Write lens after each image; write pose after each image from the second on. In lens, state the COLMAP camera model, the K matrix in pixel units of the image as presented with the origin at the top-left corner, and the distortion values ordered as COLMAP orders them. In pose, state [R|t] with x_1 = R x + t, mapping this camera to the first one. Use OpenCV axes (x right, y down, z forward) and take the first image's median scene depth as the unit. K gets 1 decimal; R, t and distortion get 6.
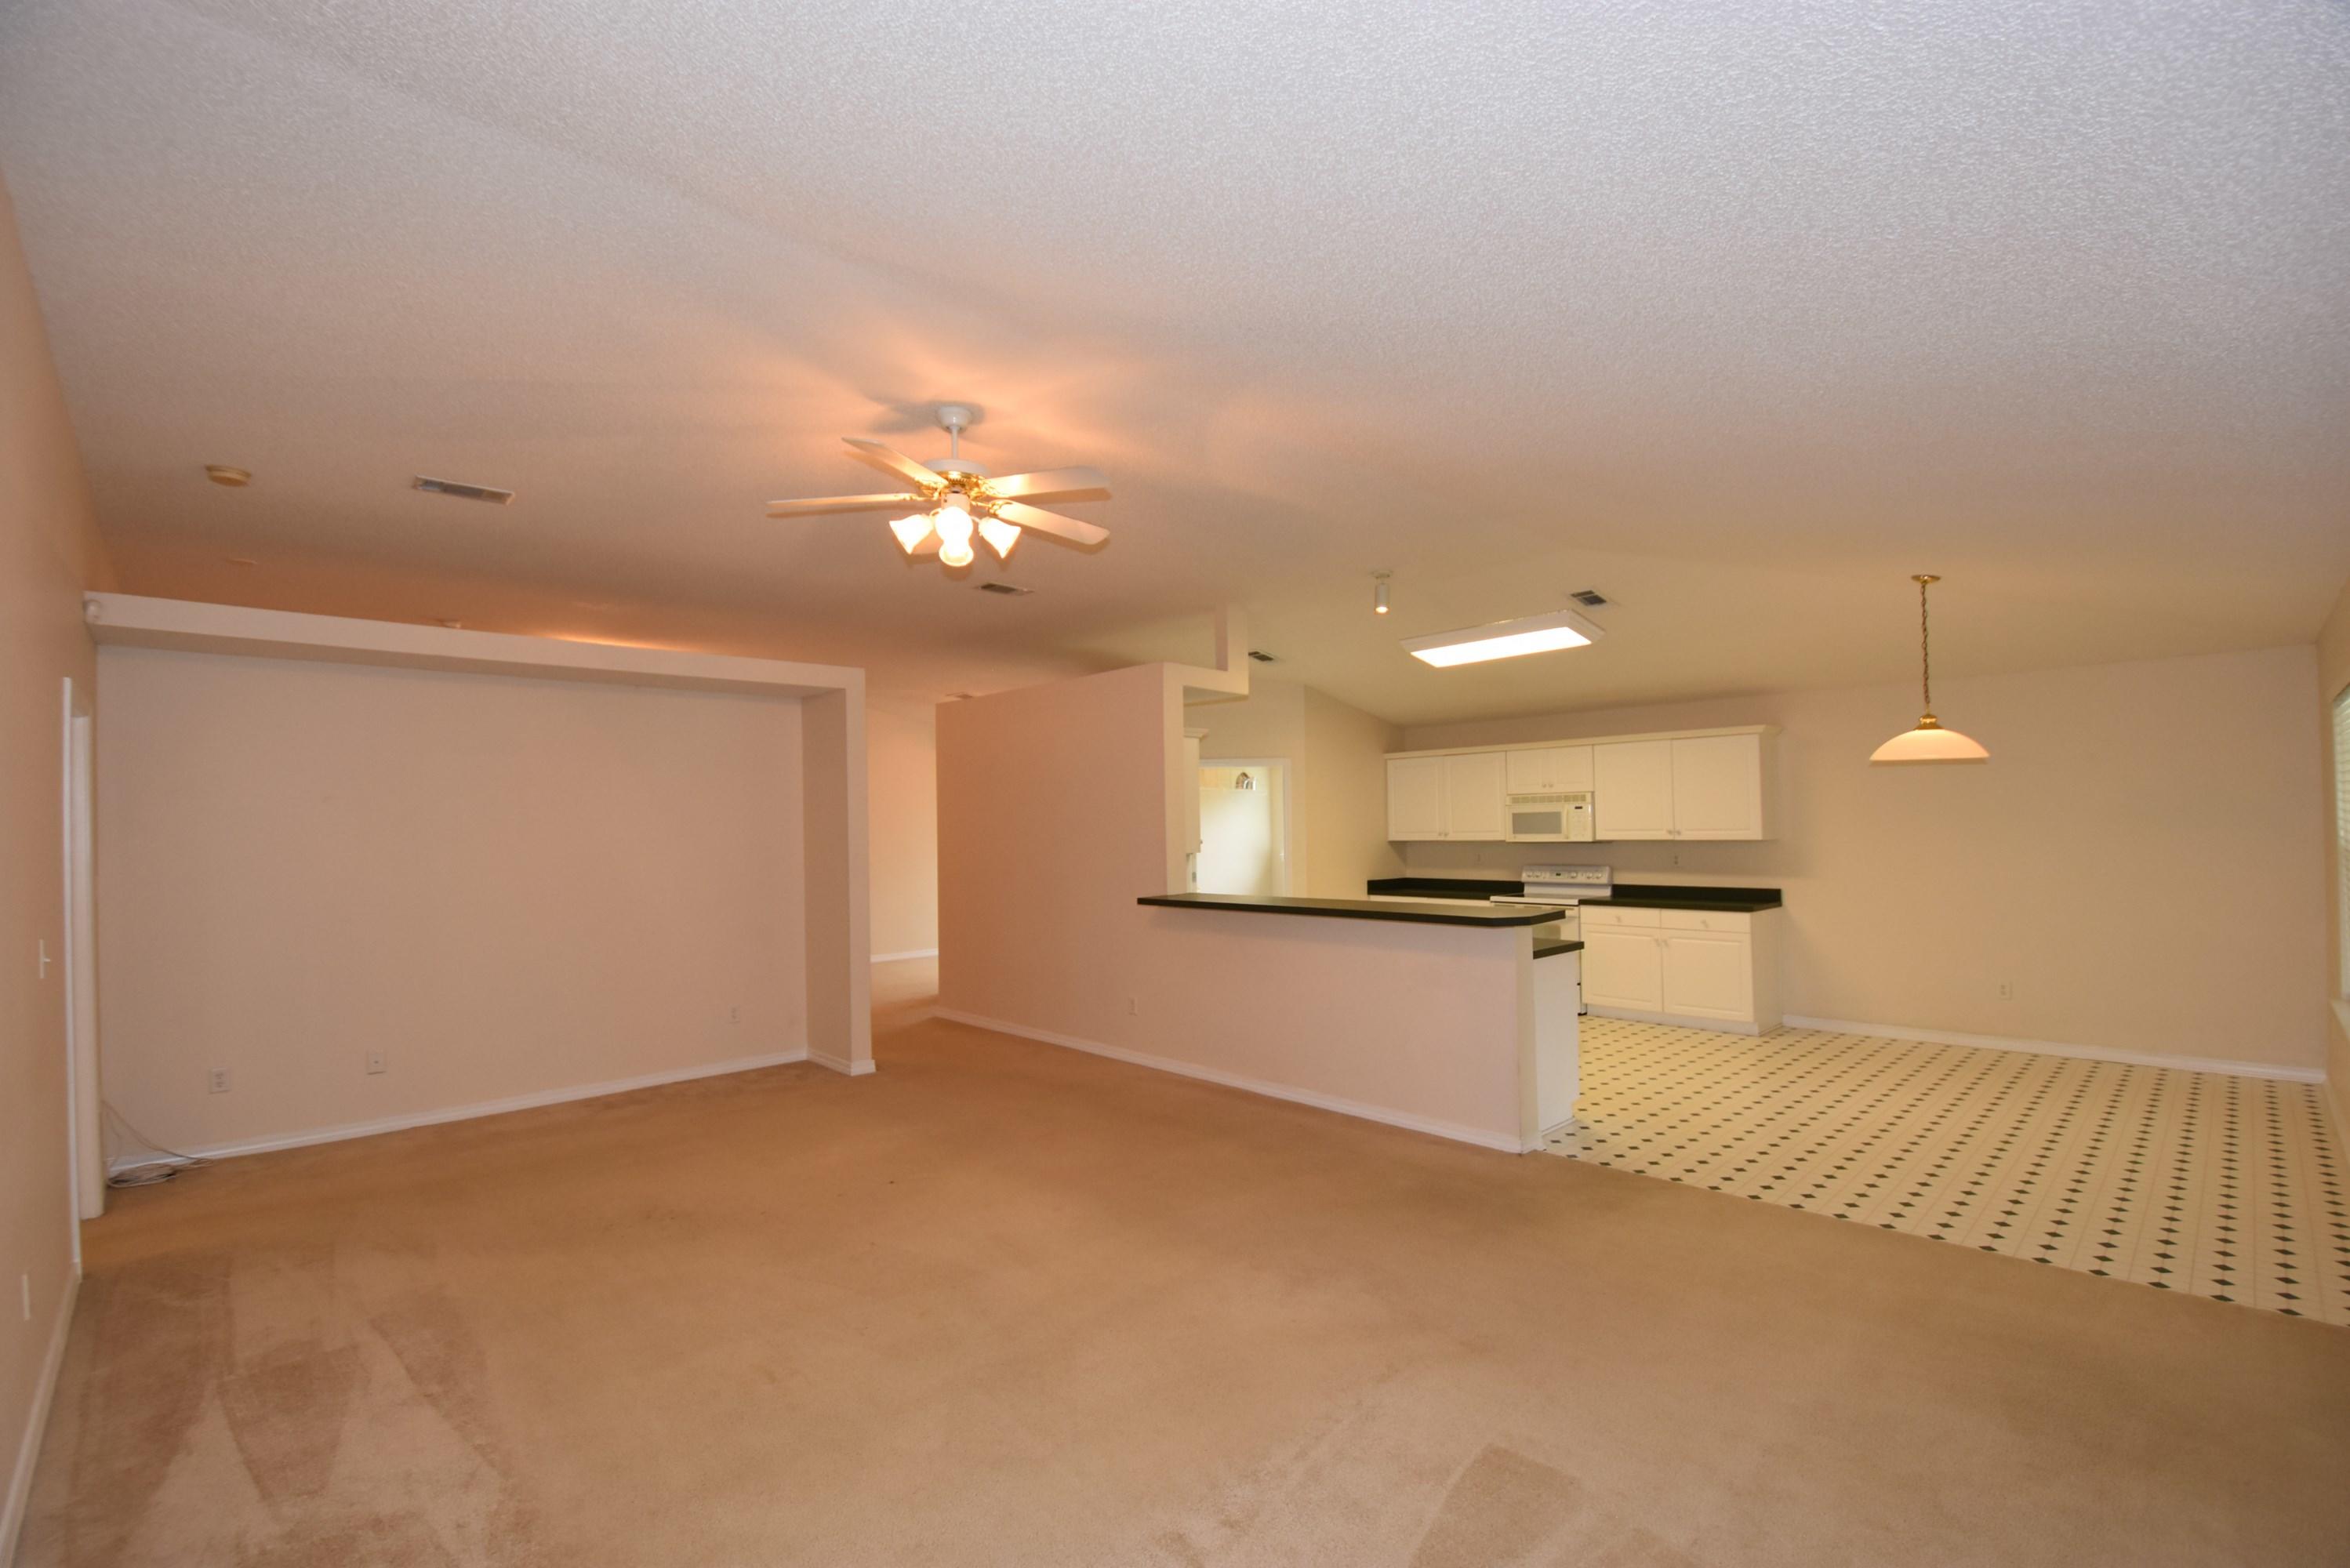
lens RADIAL K [[1030.0, 0, 1192.2], [0, 1030.0, 814.0], [0, 0, 1]] dist [0.005219, -0.010315]
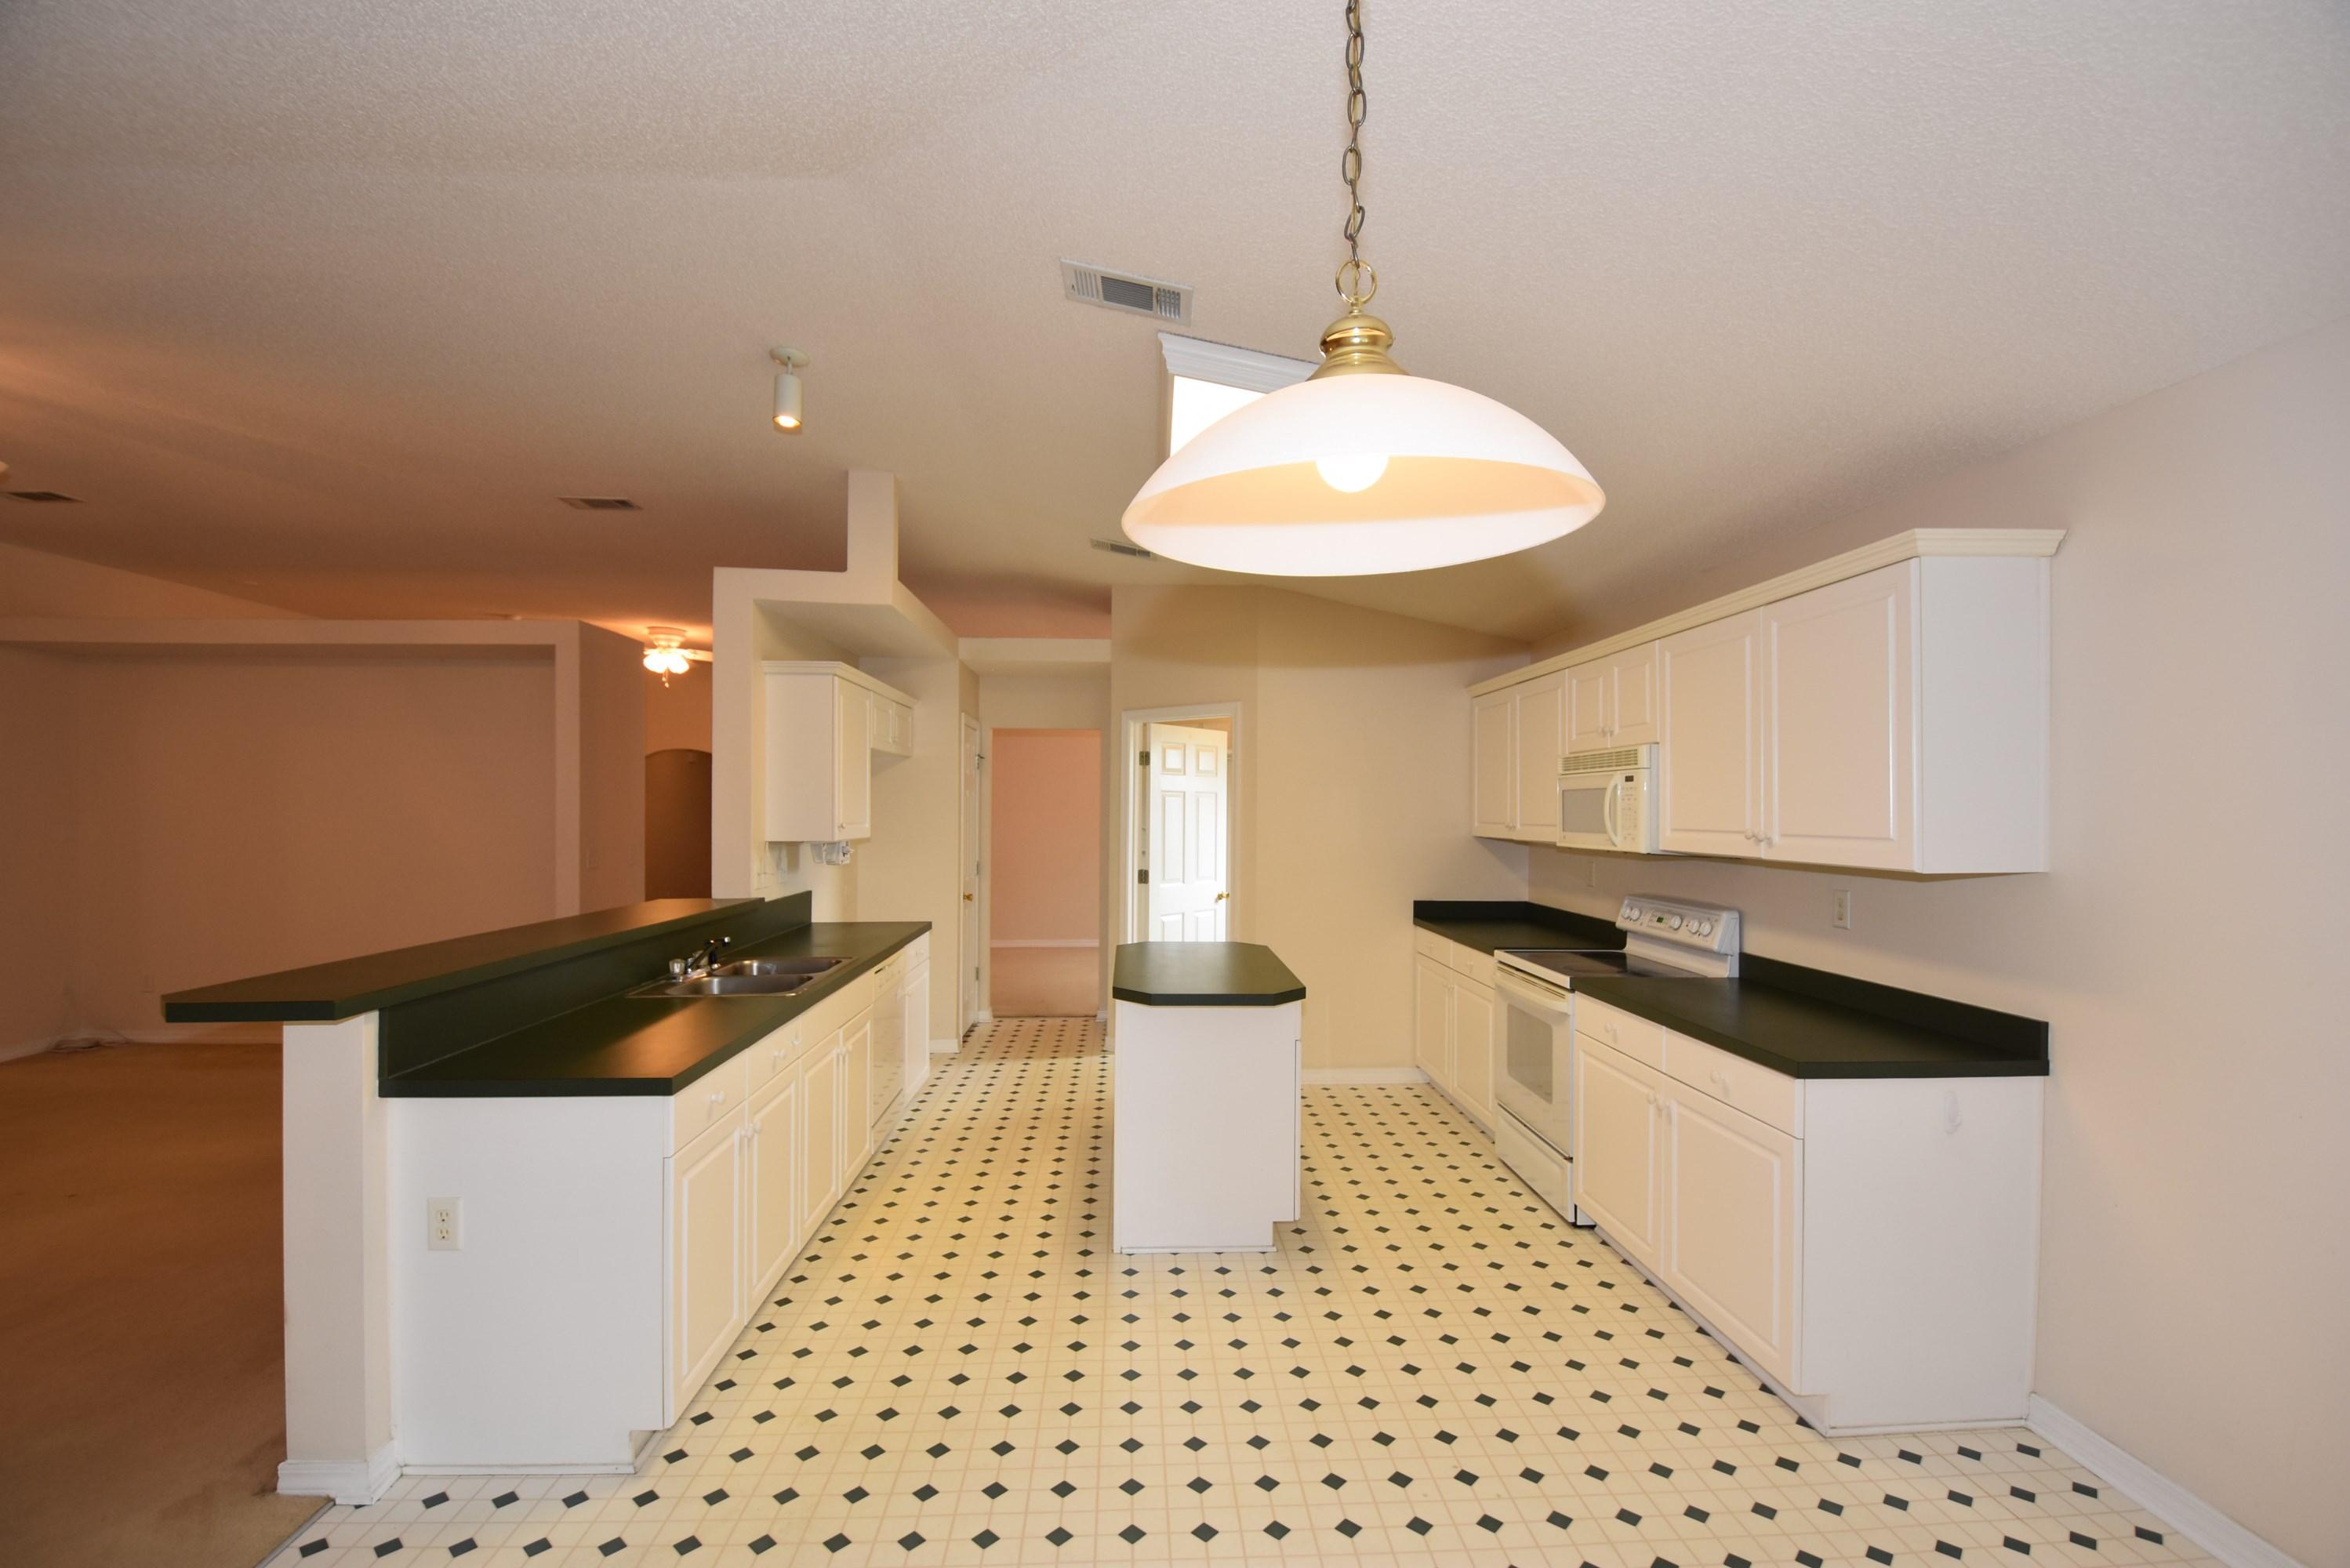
lens RADIAL K [[1030.0, 0, 1180.9], [0, 1030.0, 795.1], [0, 0, 1]] dist [0.005219, -0.010315]
pose [[0.756368, 0.010951, -0.654055, 0.519476], [-0.012939, 0.999915, 0.001779, 0.002813], [0.654018, 0.007117, 0.756445, 0.509873]]
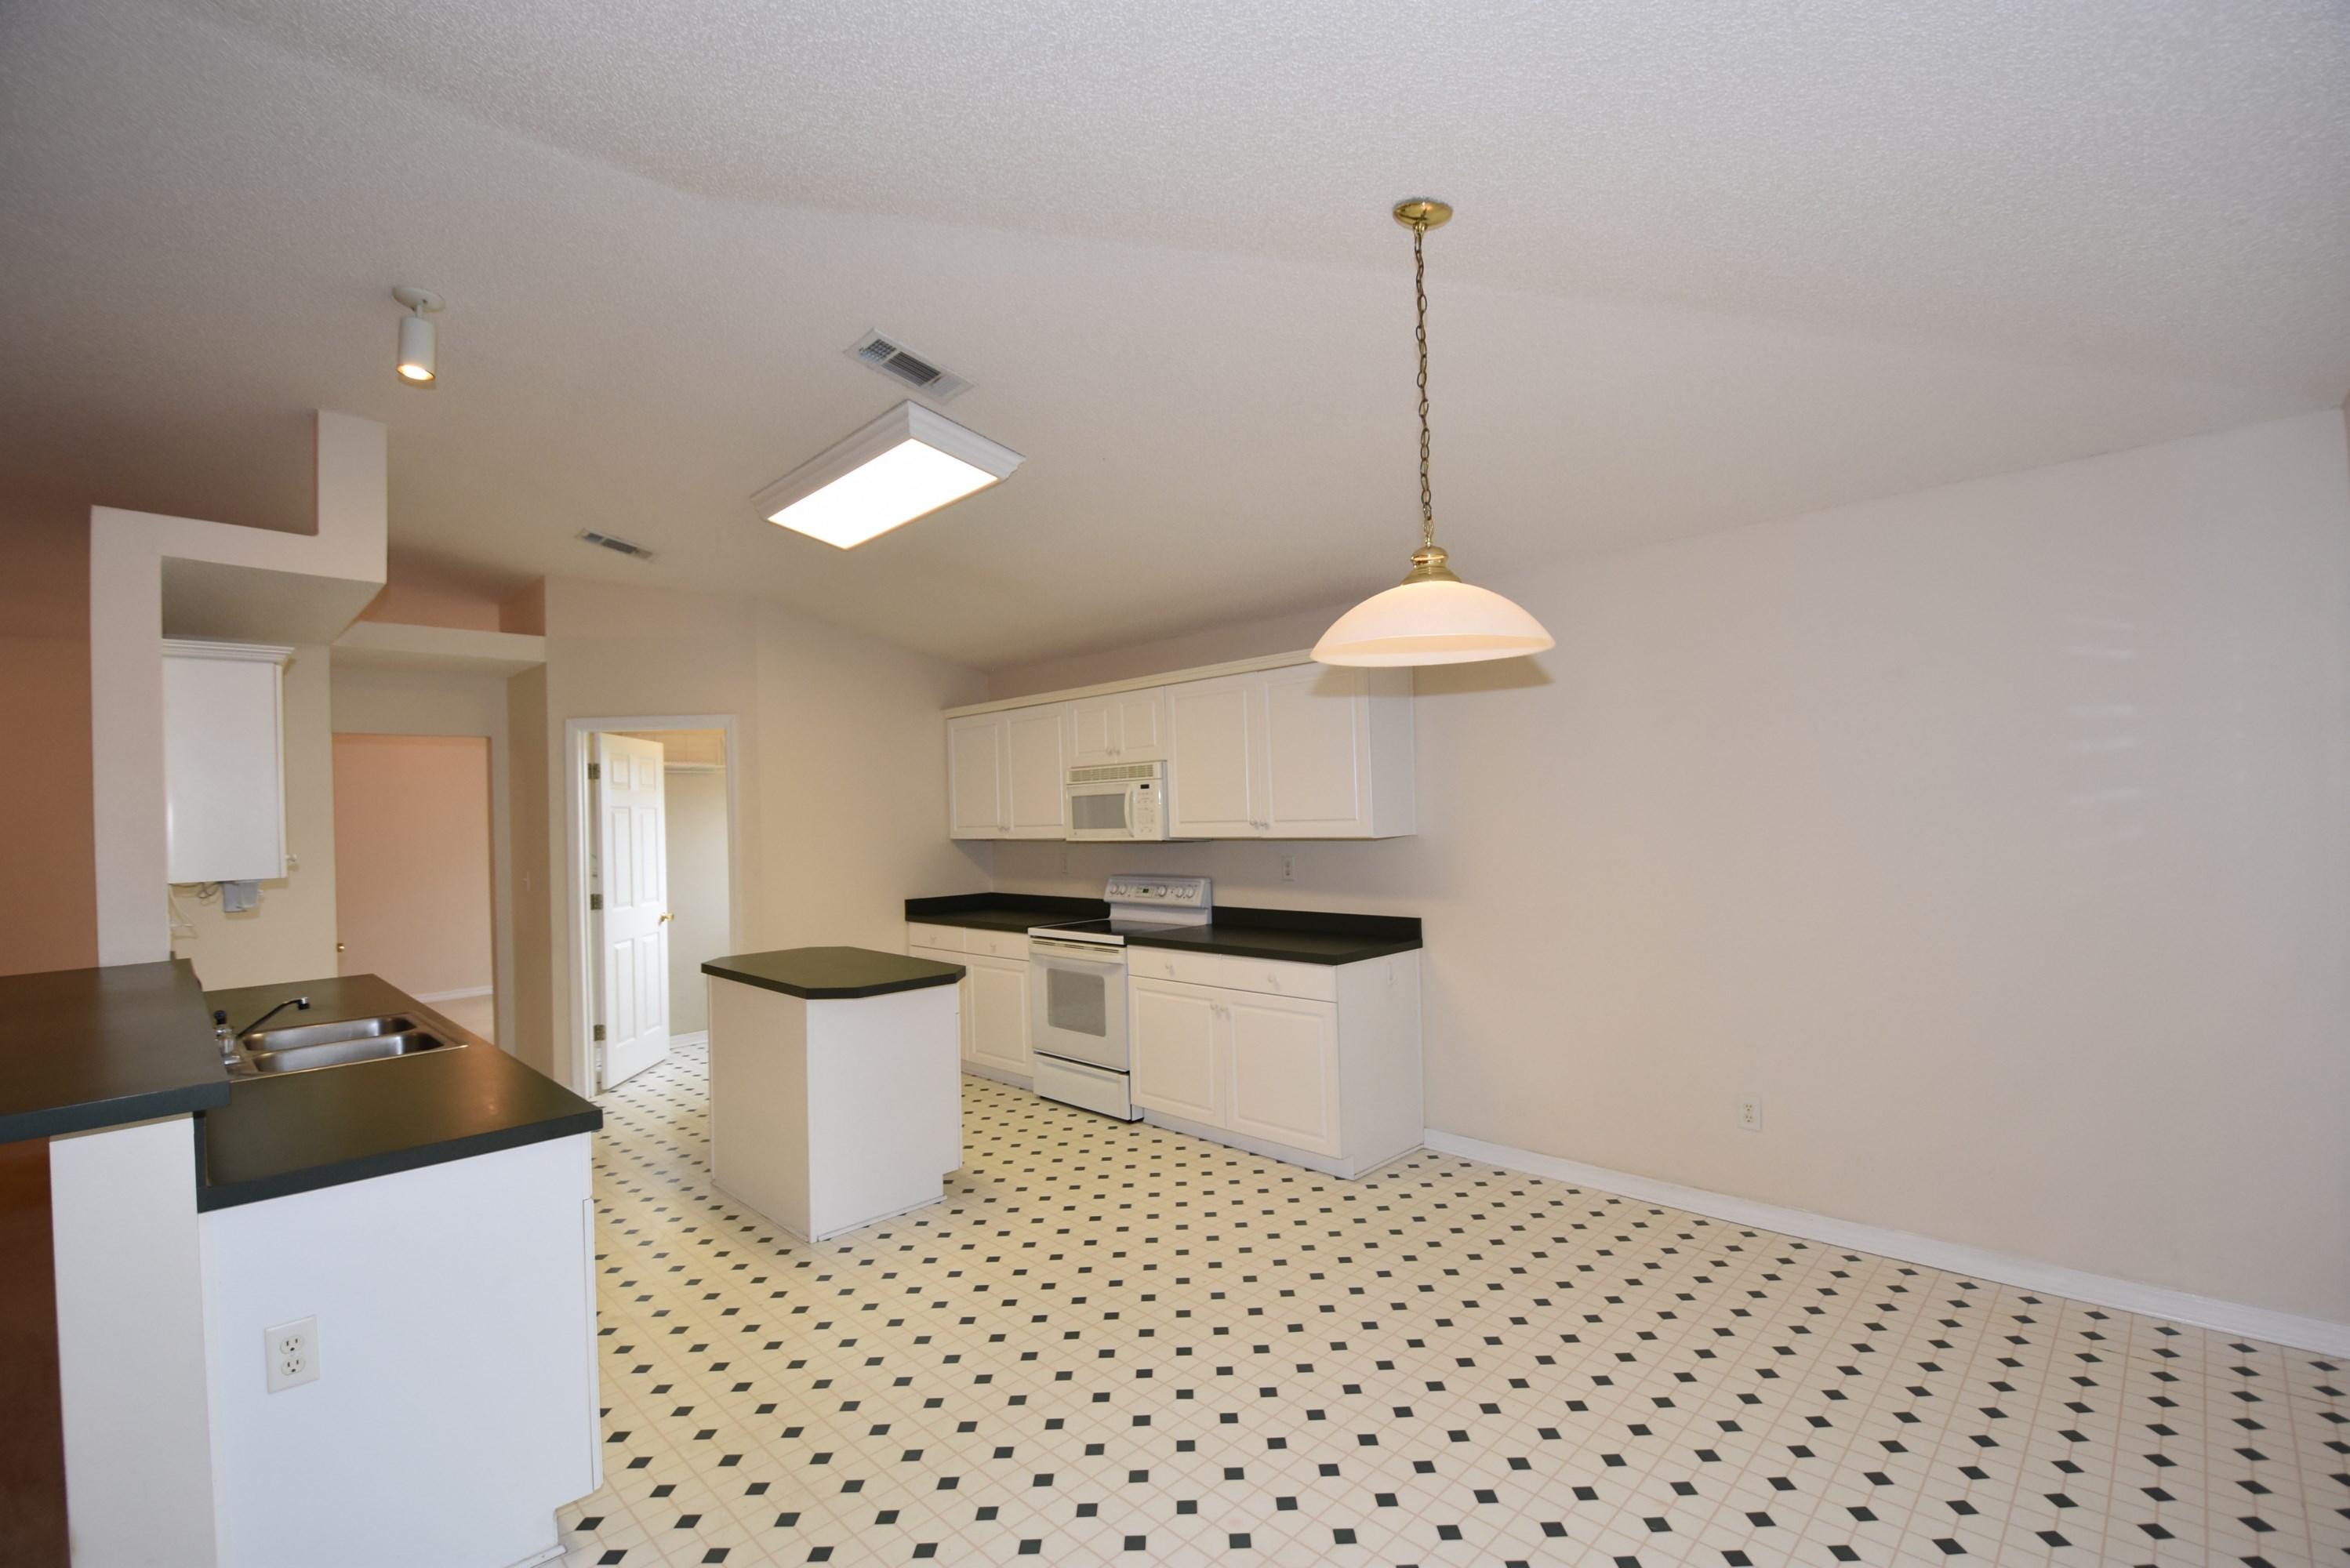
lens RADIAL K [[1030.0, 0, 1169.3], [0, 1030.0, 804.8], [0, 0, 1]] dist [0.005219, -0.010315]
pose [[0.999658, -0.015024, 0.021399, 0.371374], [0.015022, 0.999887, 0.000219, 0.004997], [-0.021400, 0.000103, 0.999771, 0.365027]]
